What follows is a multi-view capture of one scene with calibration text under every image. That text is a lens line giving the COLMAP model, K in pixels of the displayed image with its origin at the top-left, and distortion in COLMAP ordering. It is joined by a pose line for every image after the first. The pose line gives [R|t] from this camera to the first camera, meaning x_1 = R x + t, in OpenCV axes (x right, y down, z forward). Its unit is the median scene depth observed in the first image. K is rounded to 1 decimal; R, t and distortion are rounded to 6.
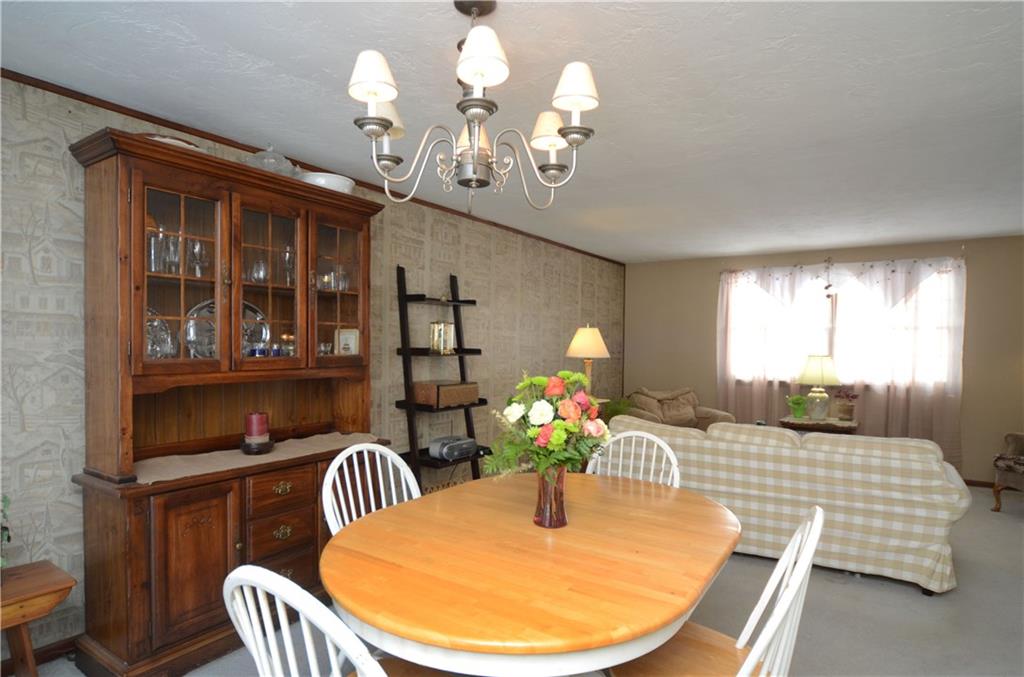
lens RADIAL K [[558.1, 0, 516.3], [0, 558.1, 350.5], [0, 0, 1]] dist [-0.018245, 0.001080]
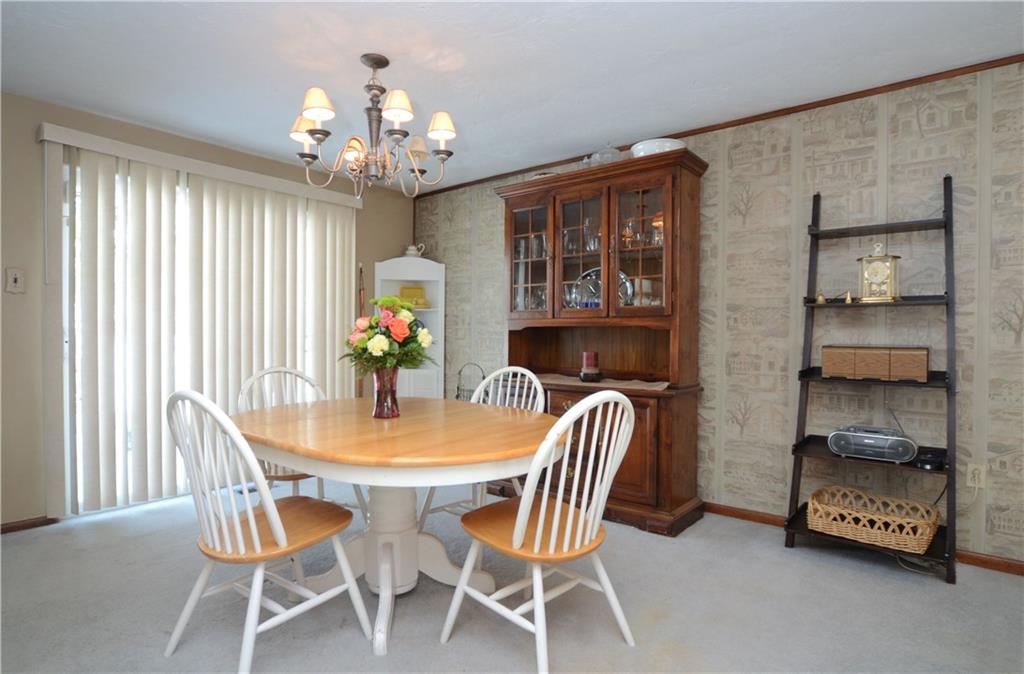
lens RADIAL K [[558.1, 0, 516.3], [0, 558.1, 349.0], [0, 0, 1]] dist [-0.018245, 0.001080]
pose [[-0.100811, 0.015630, -0.994783, 0.616557], [-0.017133, 0.999701, 0.017444, 0.060217], [0.994758, 0.018802, -0.100513, 0.665958]]
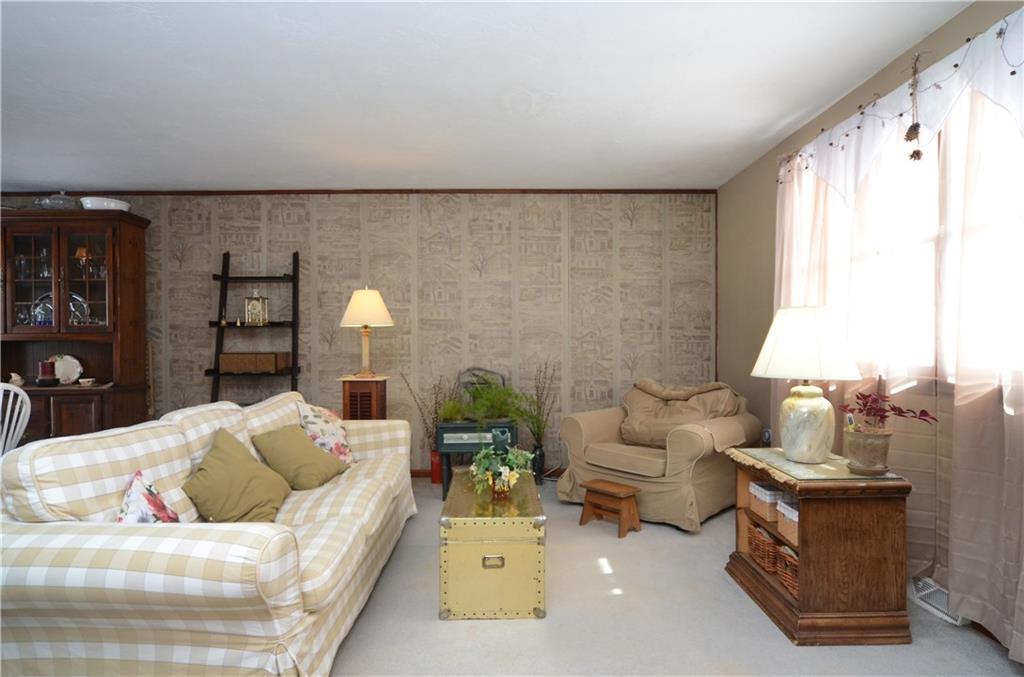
lens RADIAL K [[558.1, 0, 516.3], [0, 558.1, 350.5], [0, 0, 1]] dist [-0.018245, 0.001080]
pose [[0.565566, -0.004736, -0.824689, 1.113219], [0.000113, 0.999984, -0.005666, 0.063179], [0.824703, 0.003112, 0.565557, 0.846874]]
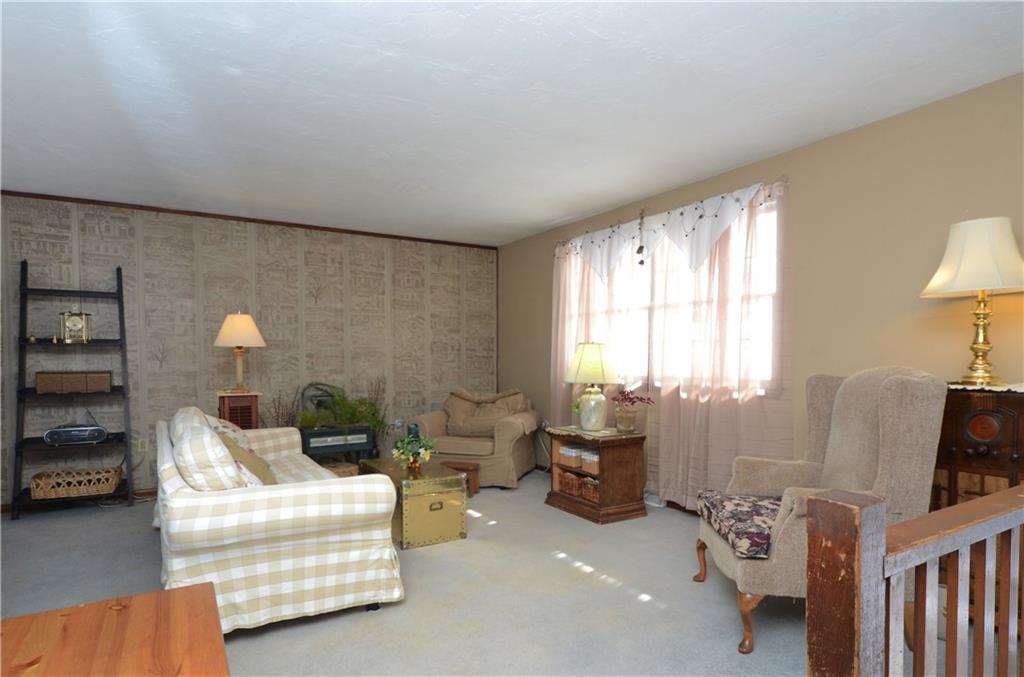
lens RADIAL K [[570.9, 0, 526.3], [0, 570.9, 375.3], [0, 0, 1]] dist [0.001221, 0.001346]
pose [[0.912297, 0.000103, -0.409529, 1.125701], [0.005916, 0.999892, 0.013431, 0.058966], [0.409486, -0.014676, 0.912198, 0.392901]]
